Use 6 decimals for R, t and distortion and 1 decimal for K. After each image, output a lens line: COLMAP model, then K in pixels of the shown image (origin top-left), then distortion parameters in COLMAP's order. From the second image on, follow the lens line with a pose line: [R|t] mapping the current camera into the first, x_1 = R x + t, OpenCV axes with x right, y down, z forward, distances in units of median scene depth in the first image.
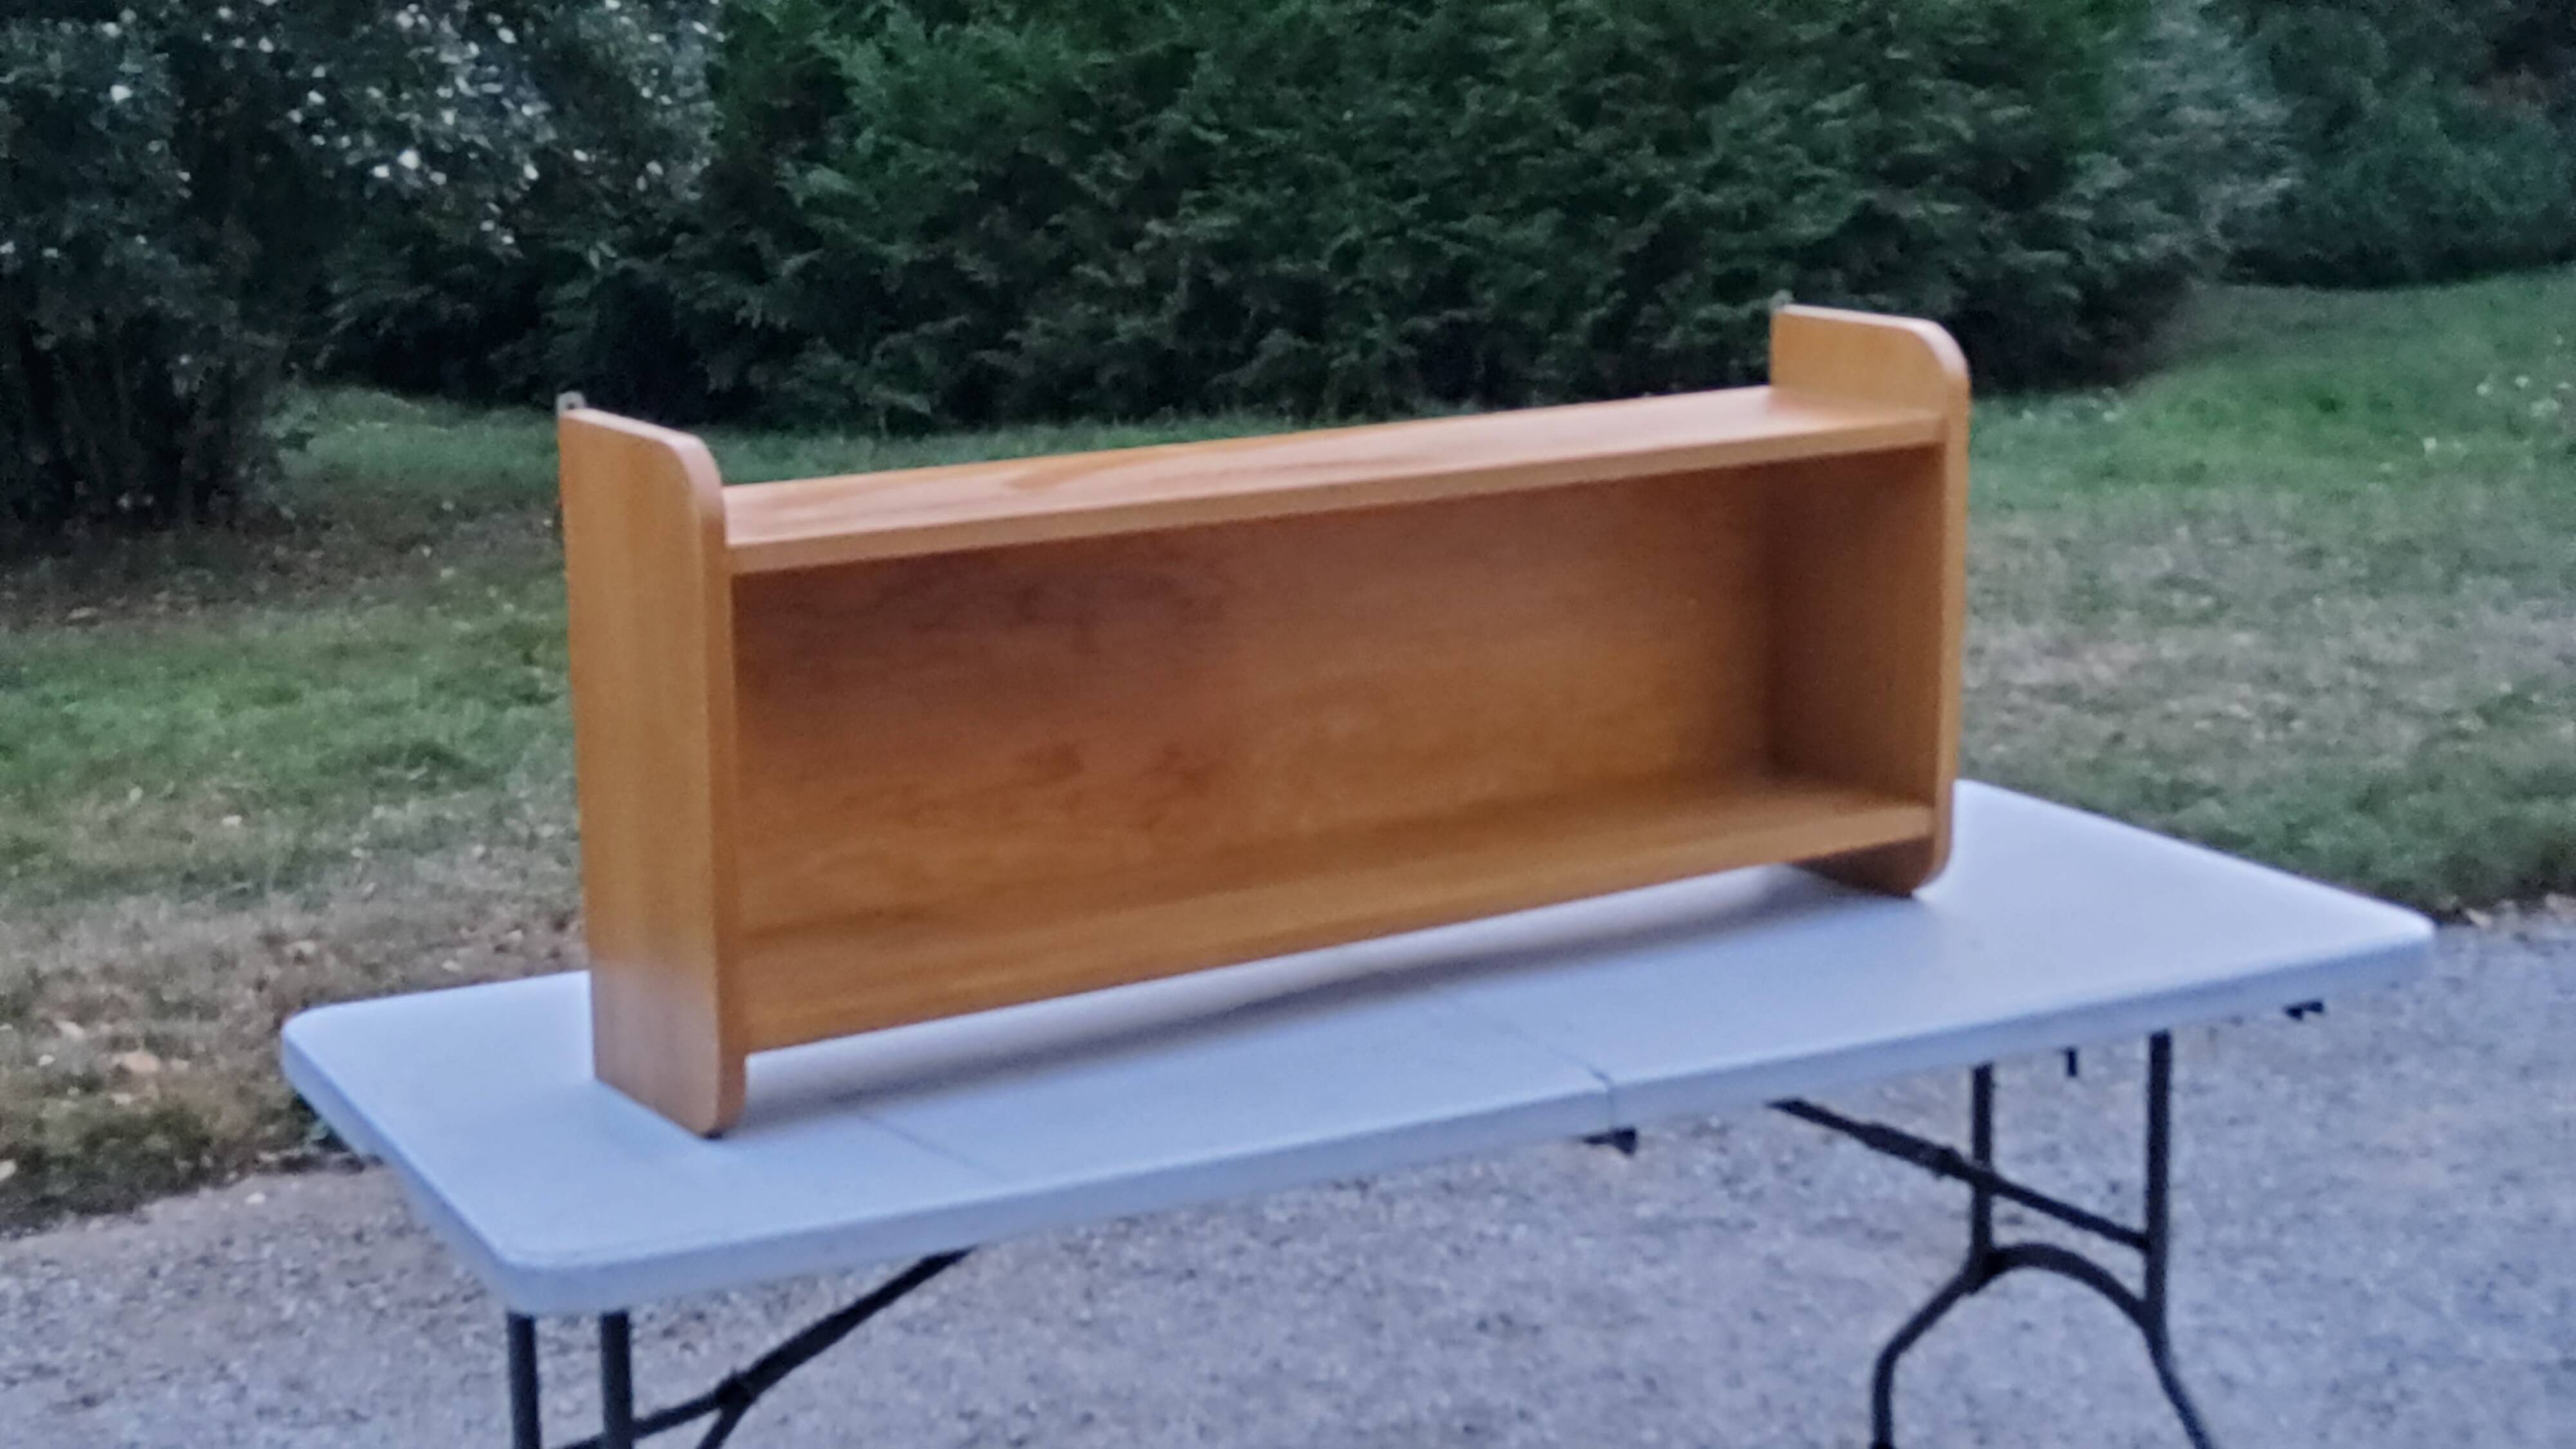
lens RADIAL K [[3873.4, 0, 1277.7], [0, 3873.4, 699.2], [0, 0, 1]] dist [0.118105, 0.000000]
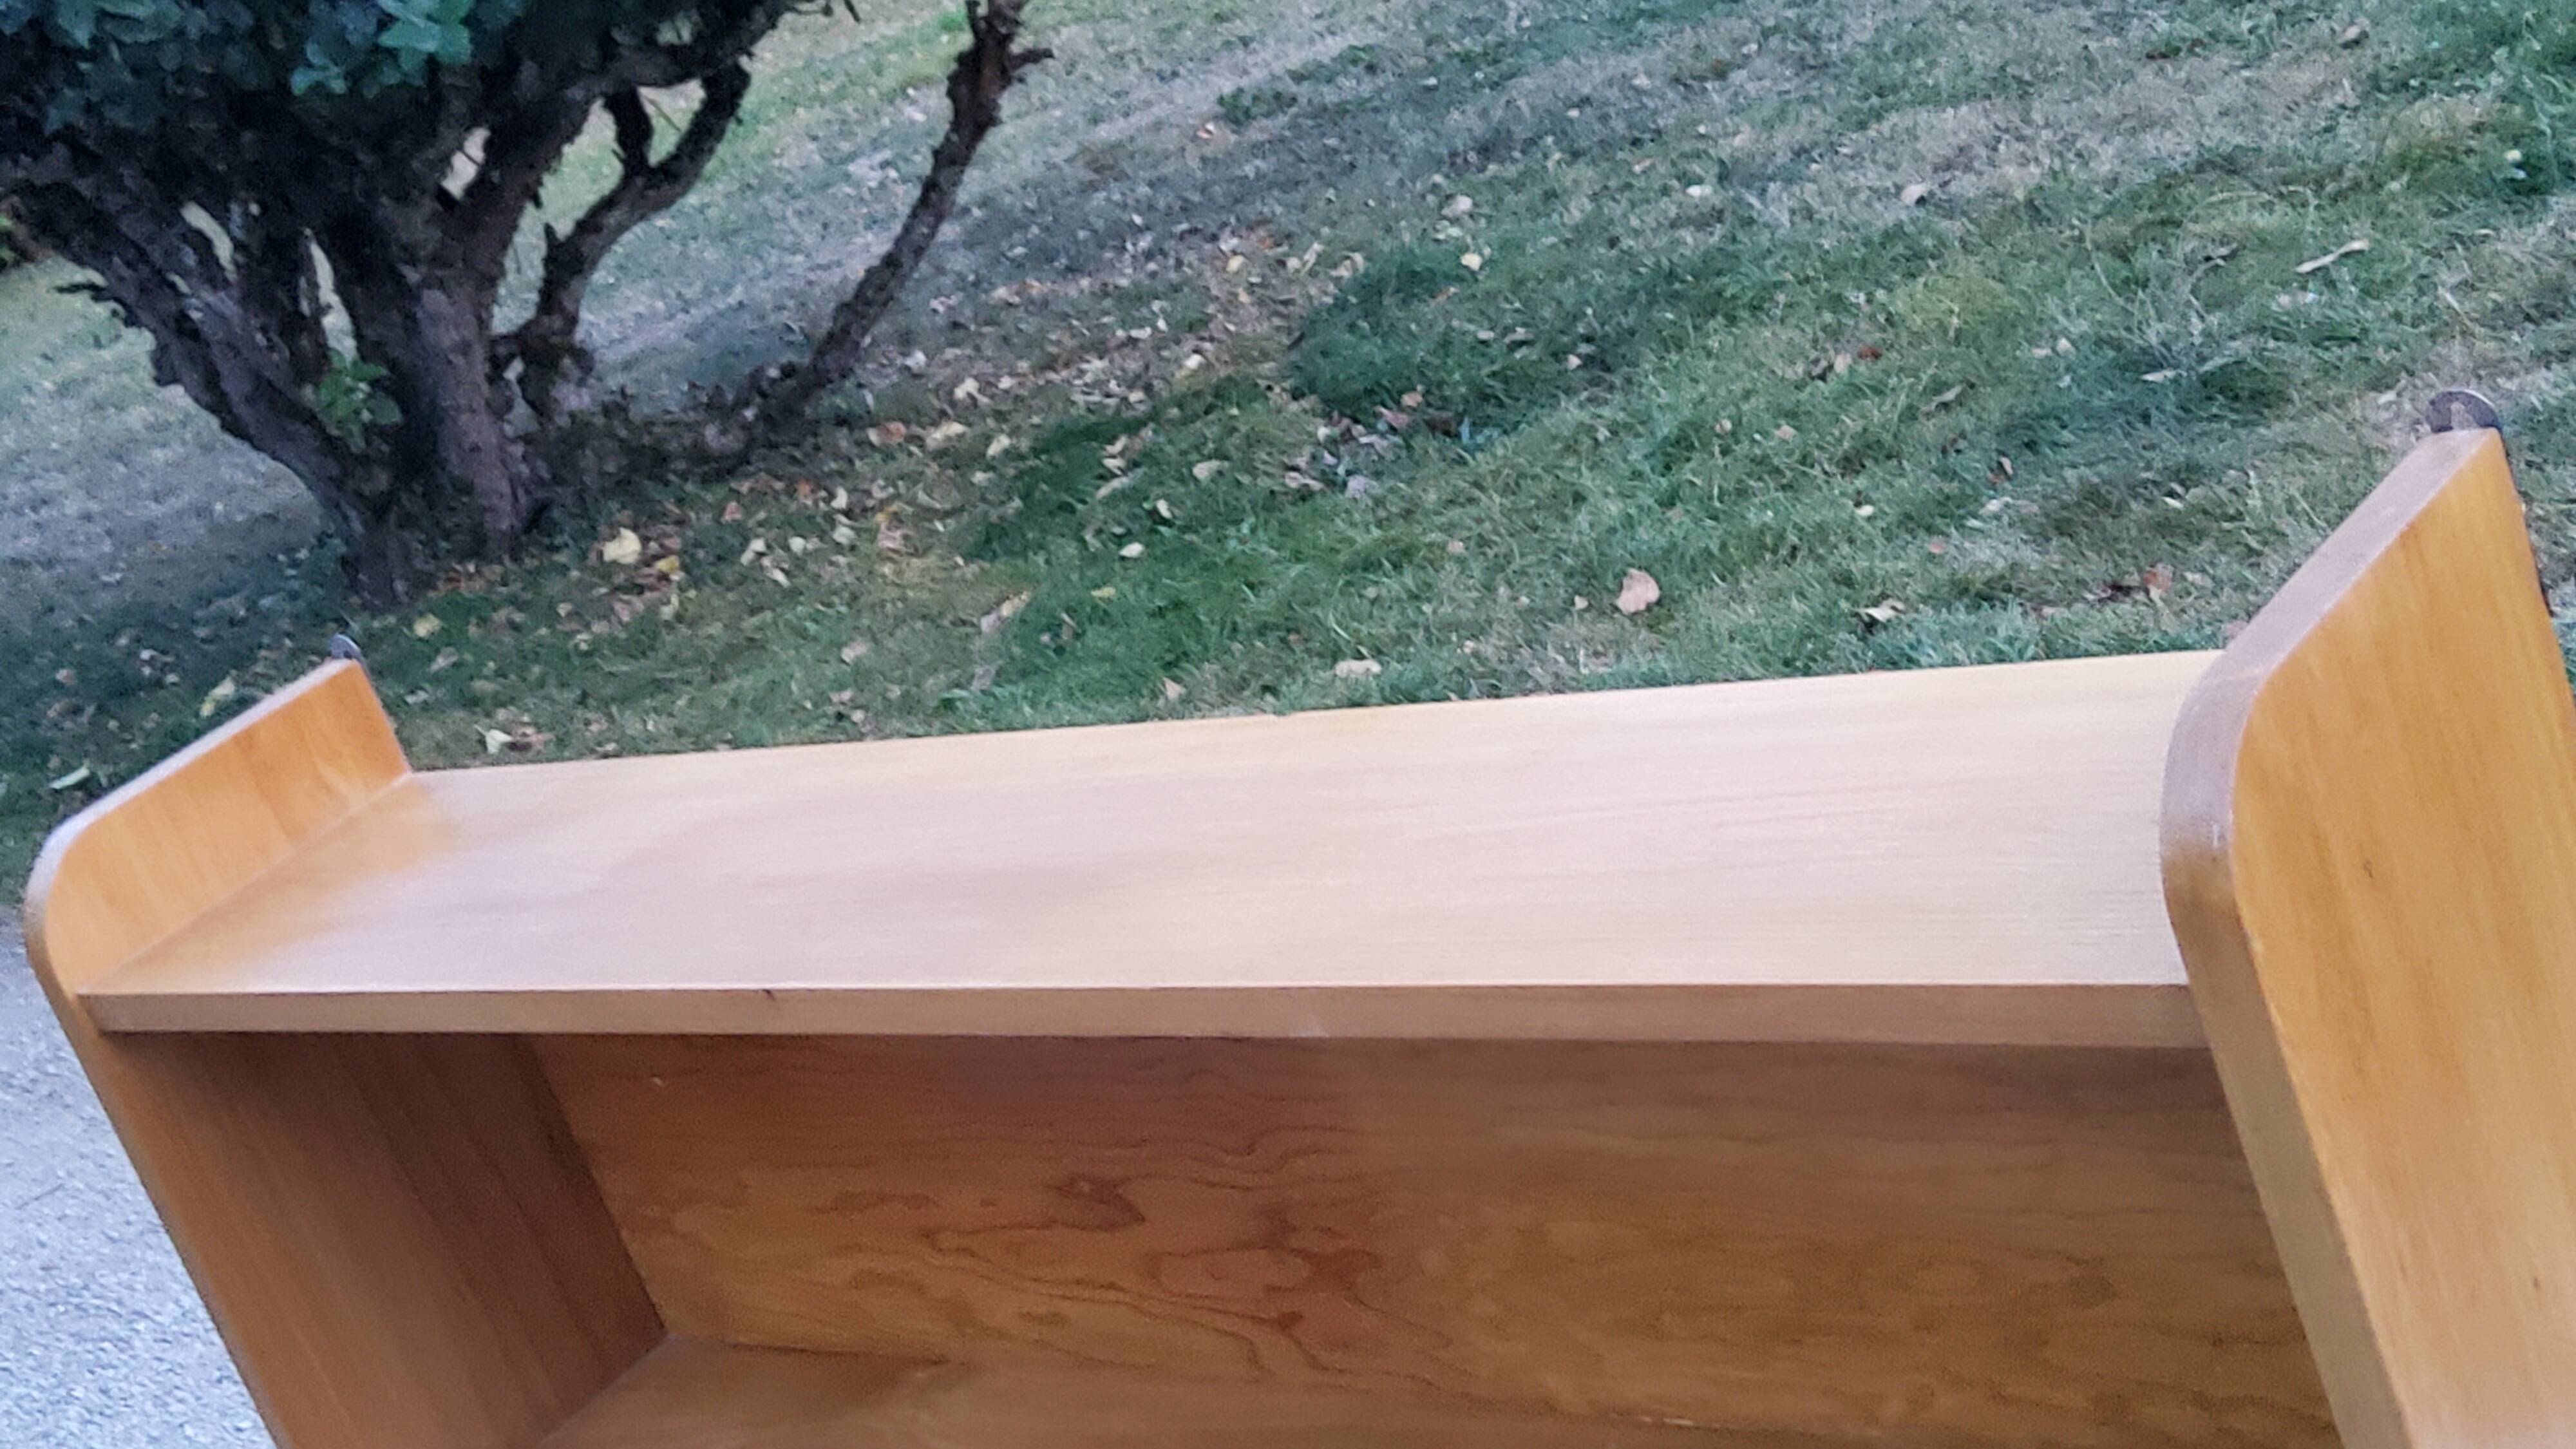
lens RADIAL K [[3873.4, 0, 1227.1], [0, 3873.4, 730.6], [0, 0, 1]] dist [0.118105, 0.000000]
pose [[0.280777, 0.224710, -0.933097, 0.127792], [0.151797, 0.949572, 0.274355, -0.055783], [0.947693, -0.218674, 0.232508, 0.236169]]
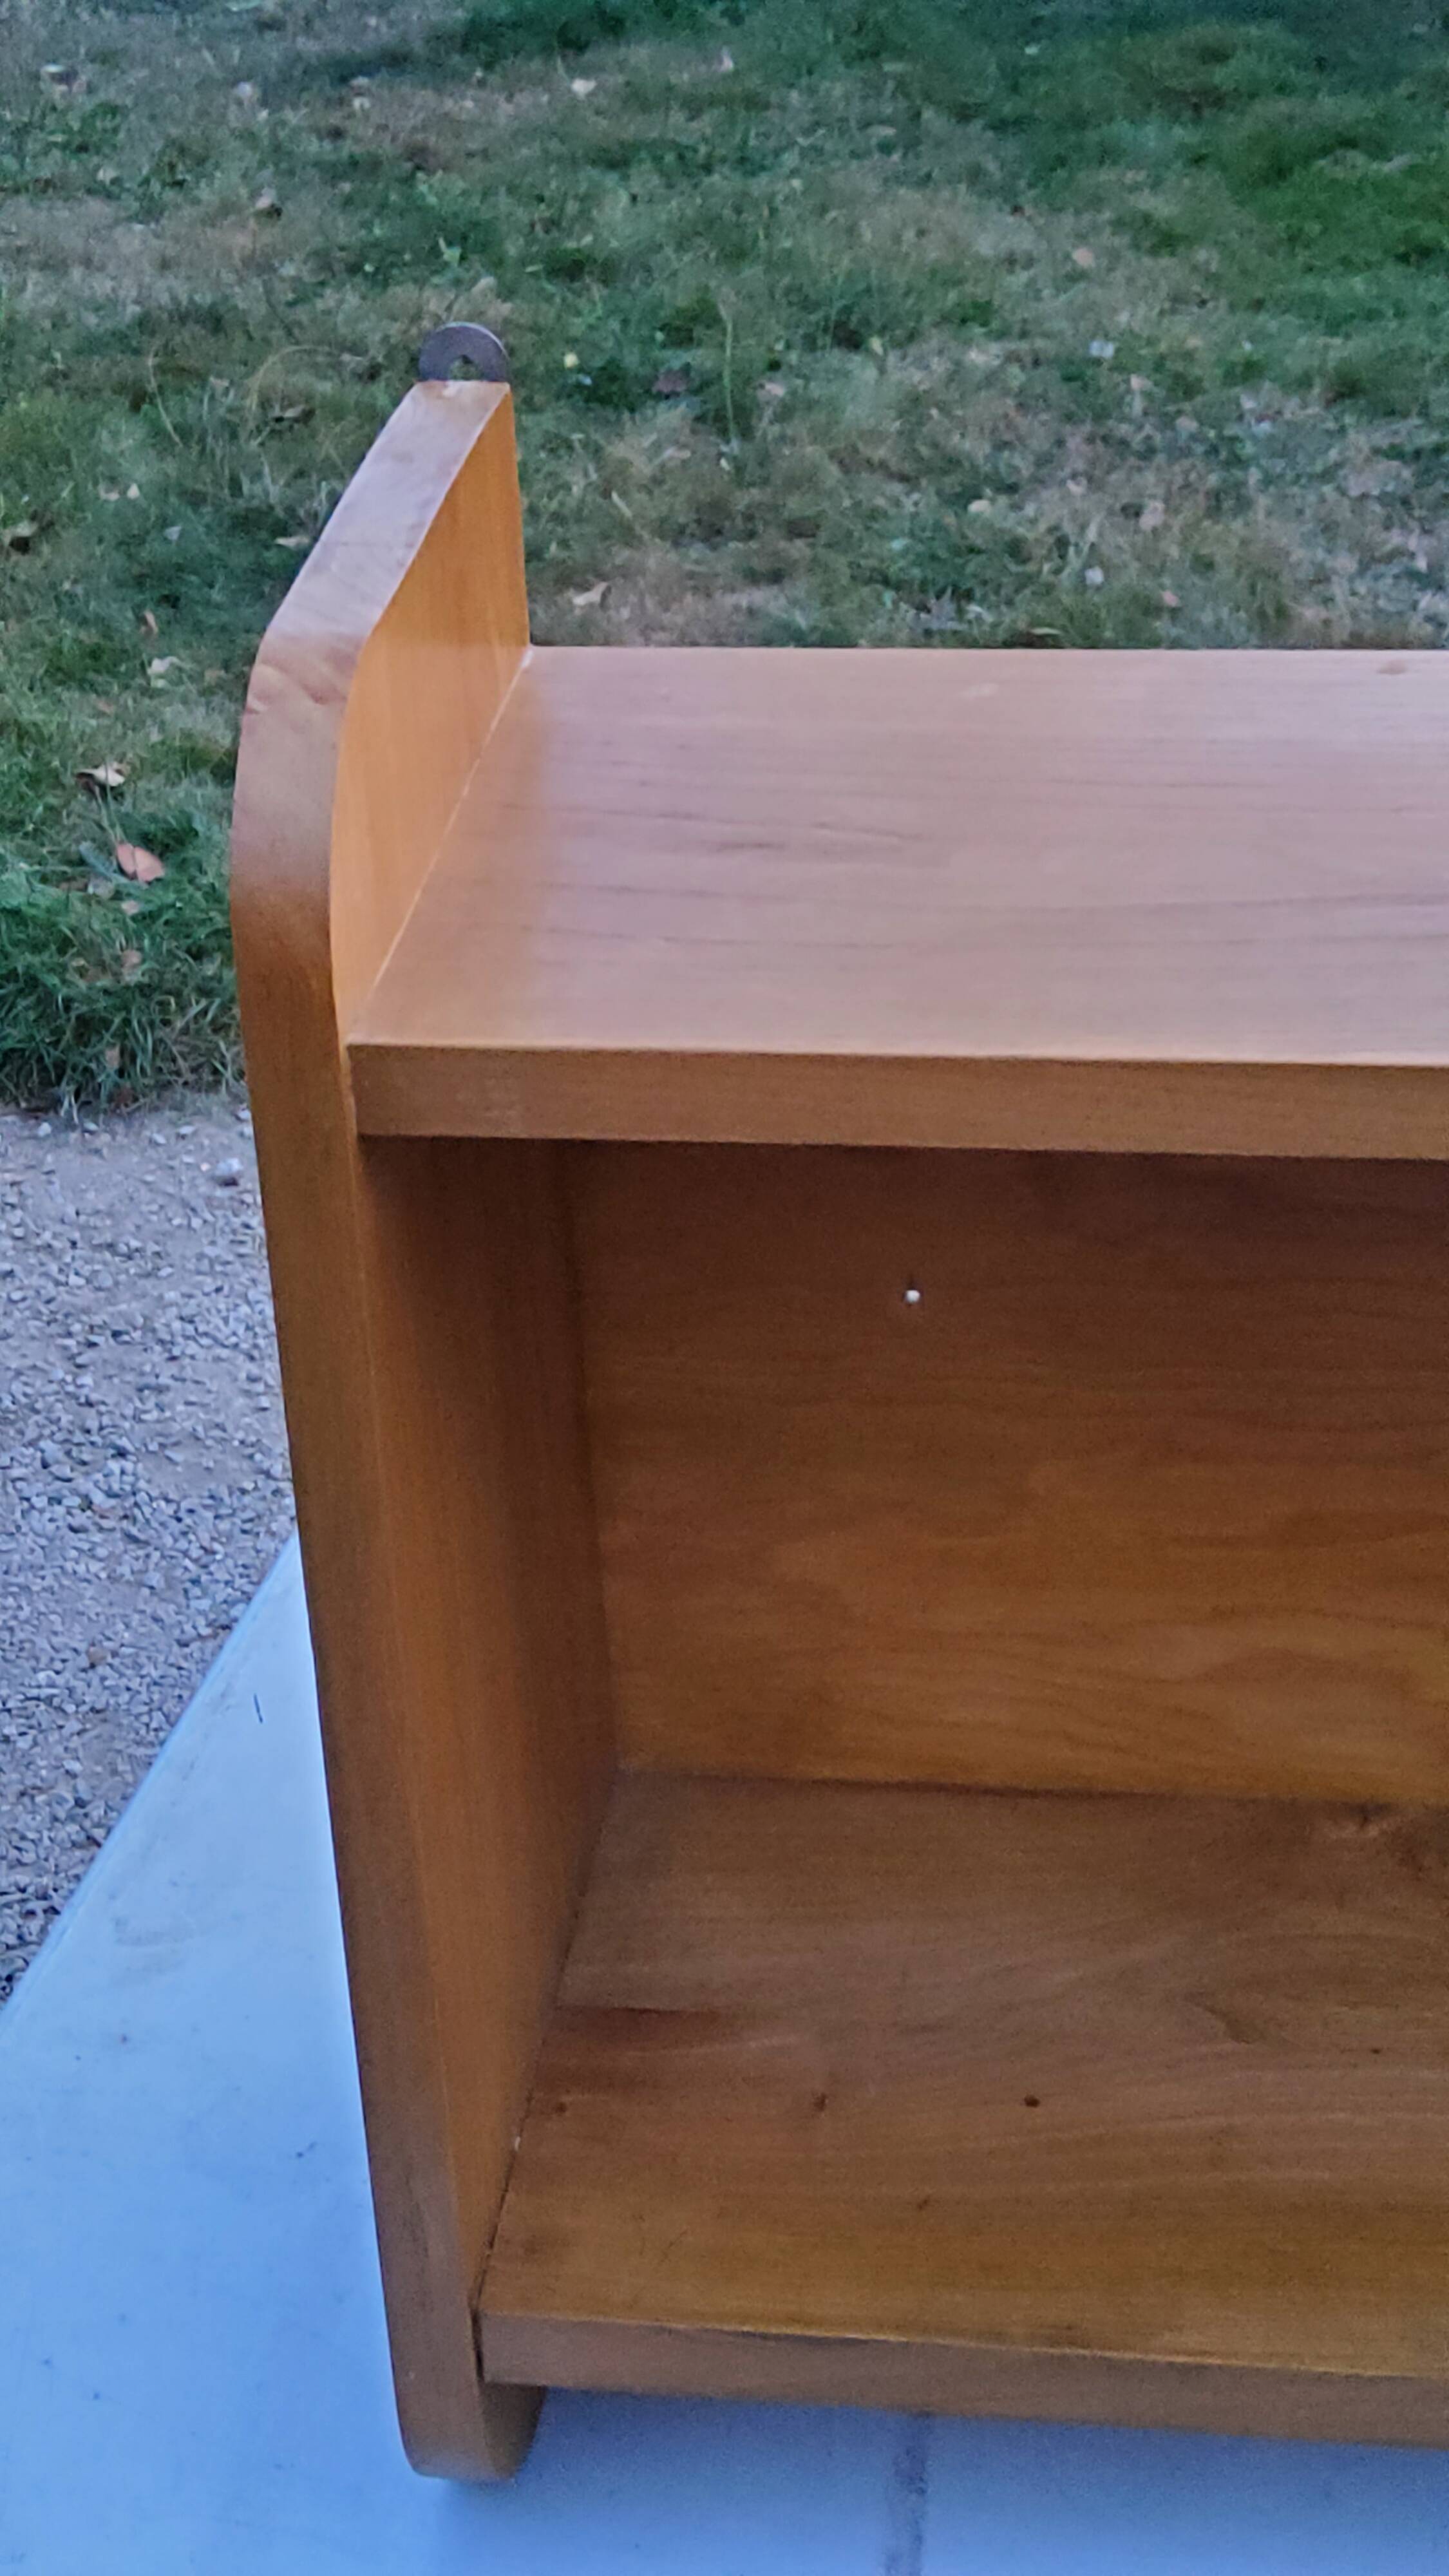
lens RADIAL K [[3873.4, 0, 732.8], [0, 3873.4, 1302.5], [0, 0, 1]] dist [0.118105, 0.000000]
pose [[0.752702, 0.310005, -0.580807, 0.013609], [-0.103286, 0.926880, 0.360868, -0.029873], [0.650209, -0.211637, 0.729683, 0.180763]]
